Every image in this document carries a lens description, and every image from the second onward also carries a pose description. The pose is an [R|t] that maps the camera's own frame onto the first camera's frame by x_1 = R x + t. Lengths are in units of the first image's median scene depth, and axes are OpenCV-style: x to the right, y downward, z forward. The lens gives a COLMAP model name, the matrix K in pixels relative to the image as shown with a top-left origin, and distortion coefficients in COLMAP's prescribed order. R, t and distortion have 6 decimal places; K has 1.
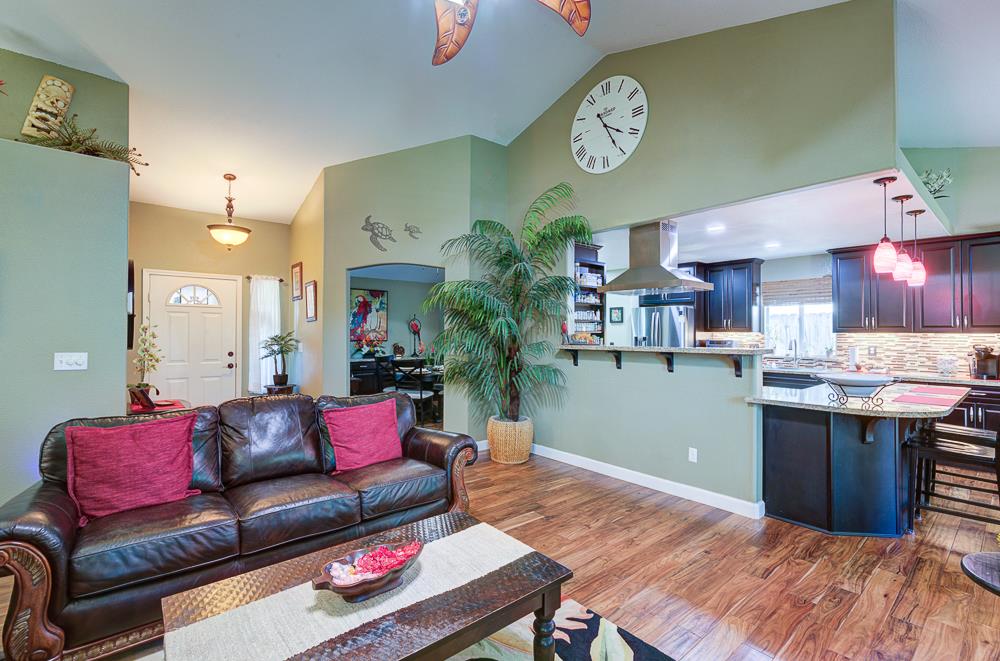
lens RADIAL K [[440.9, 0, 511.8], [0, 440.9, 325.6], [0, 0, 1]] dist [-0.000404, 0.000666]
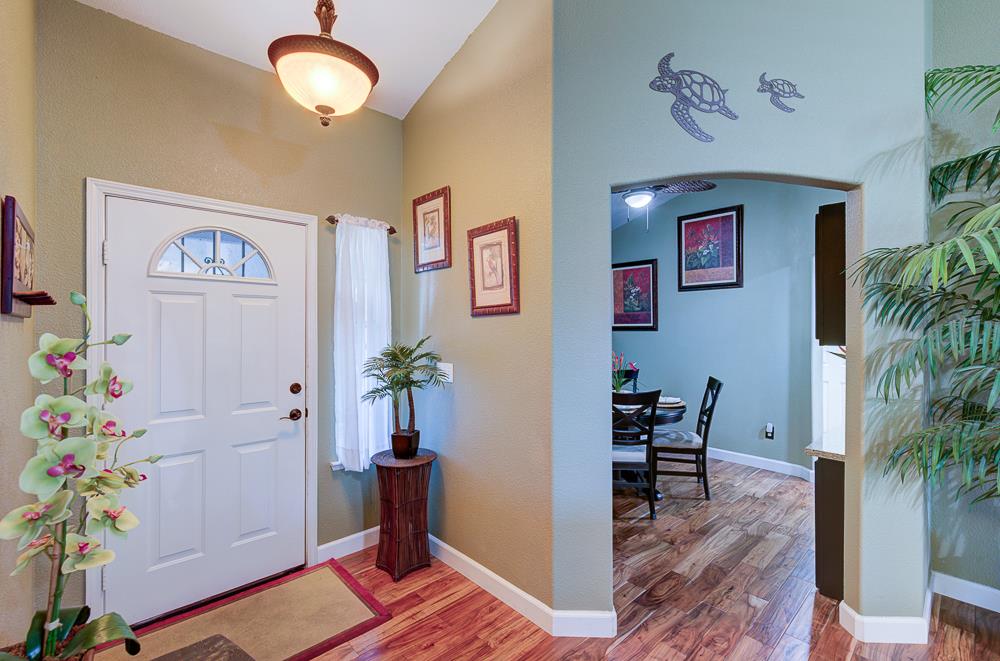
lens RADIAL K [[440.9, 0, 511.8], [0, 440.9, 325.6], [0, 0, 1]] dist [-0.000404, 0.000666]
pose [[0.999139, -0.000060, 0.041487, -0.459653], [-0.000531, 0.999899, 0.014215, -0.006414], [-0.041484, -0.014225, 0.999038, 0.571509]]
